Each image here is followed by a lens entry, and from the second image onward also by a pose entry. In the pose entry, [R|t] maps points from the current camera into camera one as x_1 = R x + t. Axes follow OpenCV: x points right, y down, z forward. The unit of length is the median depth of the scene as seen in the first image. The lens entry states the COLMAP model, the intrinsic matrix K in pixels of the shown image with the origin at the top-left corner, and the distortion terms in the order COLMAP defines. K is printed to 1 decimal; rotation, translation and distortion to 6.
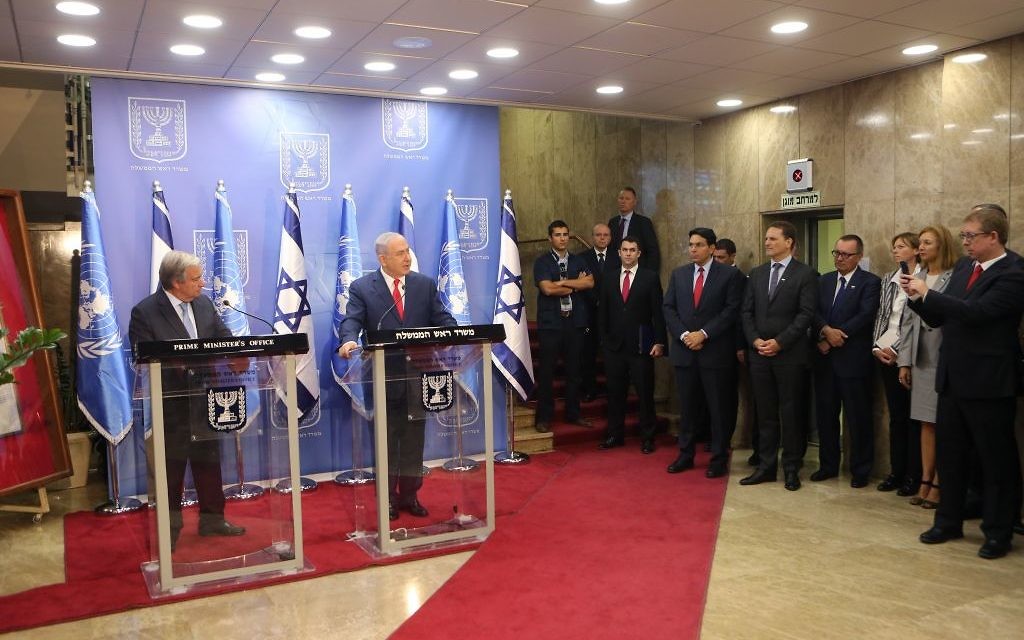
lens RADIAL K [[979.9, 0, 512.0], [0, 979.9, 320.0], [0, 0, 1]] dist [-0.043634, 0.033763]
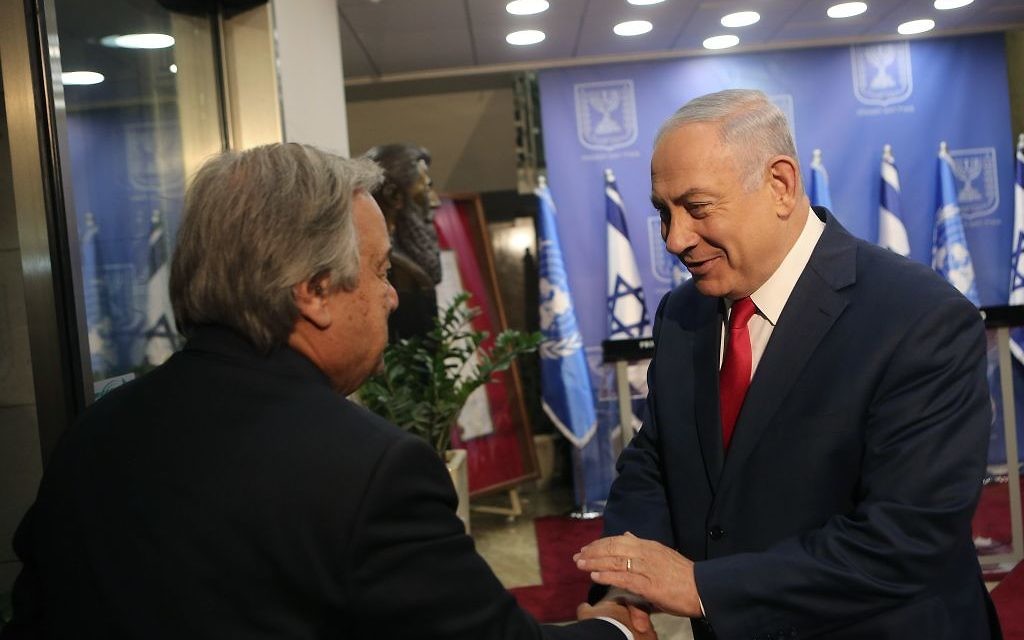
lens RADIAL K [[979.9, 0, 512.0], [0, 979.9, 320.0], [0, 0, 1]] dist [-0.043634, 0.033763]
pose [[0.880718, -0.043080, -0.471678, -0.003953], [0.044210, 0.998984, -0.008692, 0.007096], [0.471574, -0.013198, 0.881728, 0.112334]]
